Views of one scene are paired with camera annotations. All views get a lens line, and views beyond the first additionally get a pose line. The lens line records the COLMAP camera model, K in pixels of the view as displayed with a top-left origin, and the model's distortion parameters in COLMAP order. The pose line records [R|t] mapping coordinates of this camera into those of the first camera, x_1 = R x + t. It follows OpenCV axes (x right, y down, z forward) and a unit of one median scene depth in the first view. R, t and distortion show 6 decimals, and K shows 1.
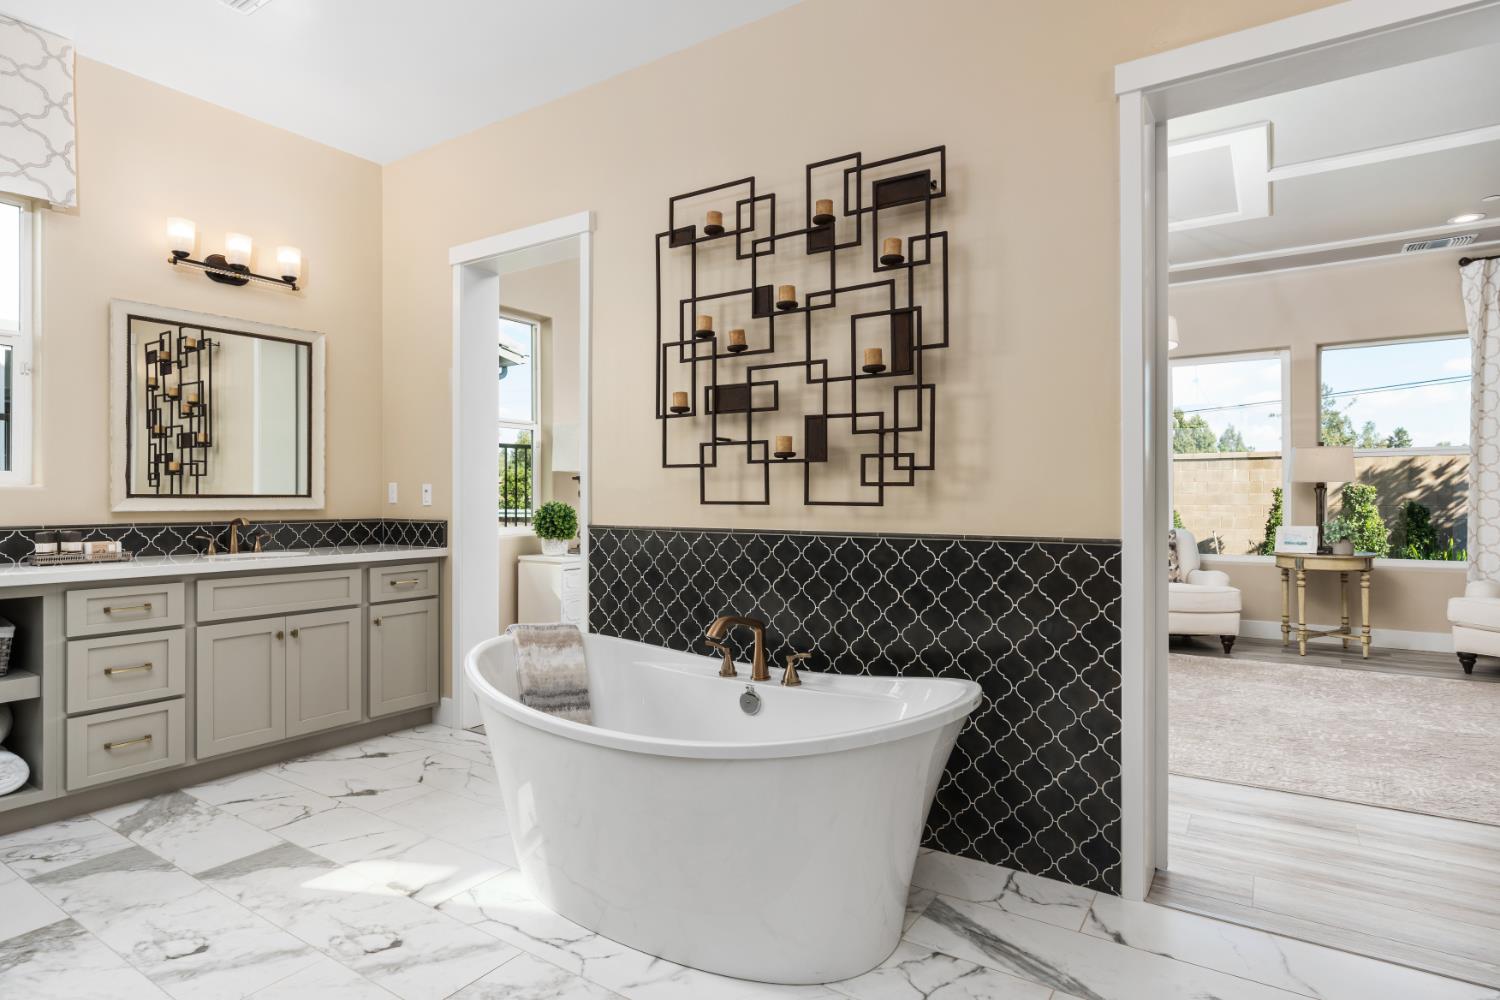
lens RADIAL K [[802.6, 0, 753.4], [0, 802.6, 493.7], [0, 0, 1]] dist [-0.000236, 0.003116]
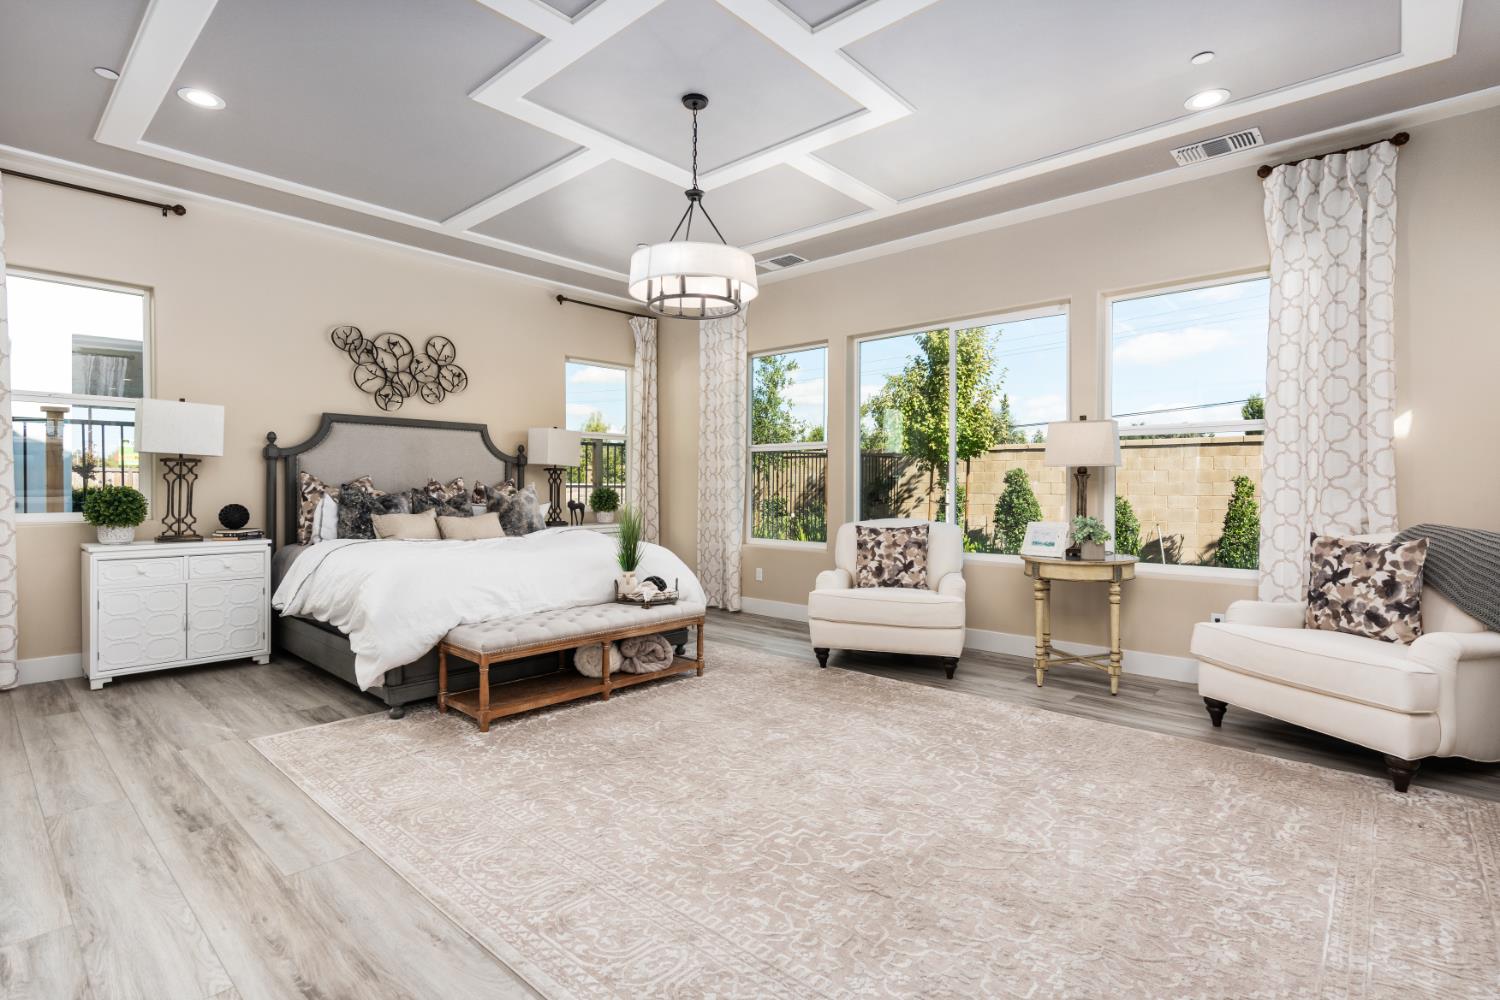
lens RADIAL K [[725.3, 0, 747.1], [0, 725.3, 490.3], [0, 0, 1]] dist [-0.009972, -0.000331]
pose [[0.987338, 0.005673, -0.158527, 0.895640], [-0.004248, 0.999948, 0.009322, 0.007064], [0.158572, -0.008530, 0.987311, 0.450519]]
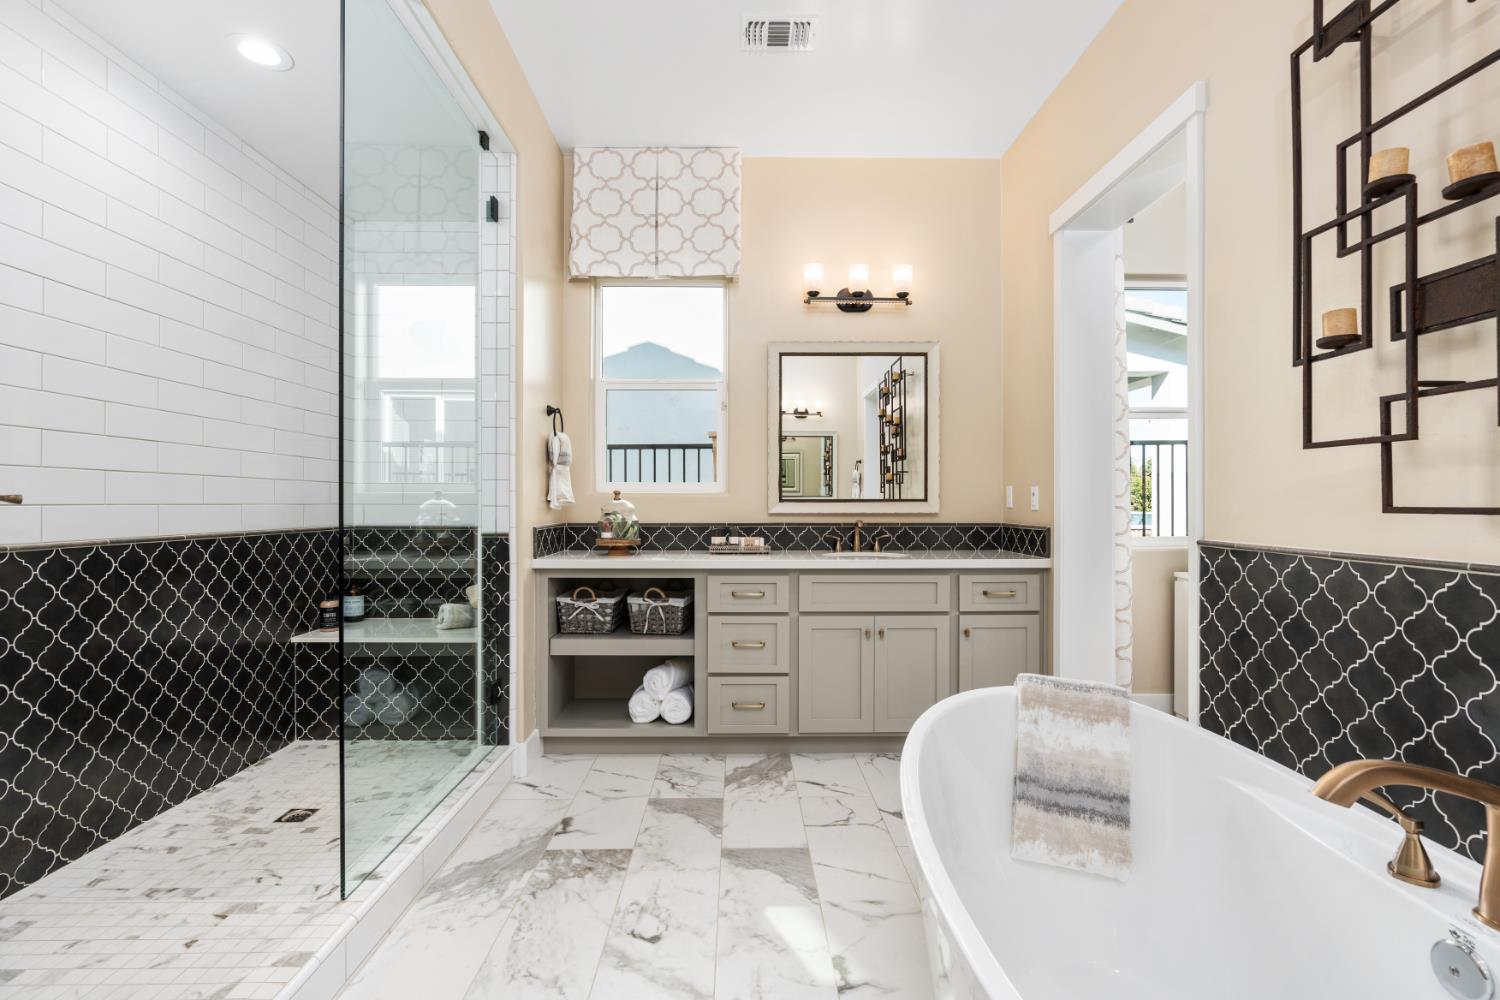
lens RADIAL K [[686.6, 0, 753.3], [0, 686.6, 503.4], [0, 0, 1]] dist [-0.012317, 0.004652]
pose [[0.562662, 0.000425, -0.826687, 0.066428], [0.004889, 0.999981, 0.003842, 0.002896], [0.826672, -0.006204, 0.562650, 0.373591]]
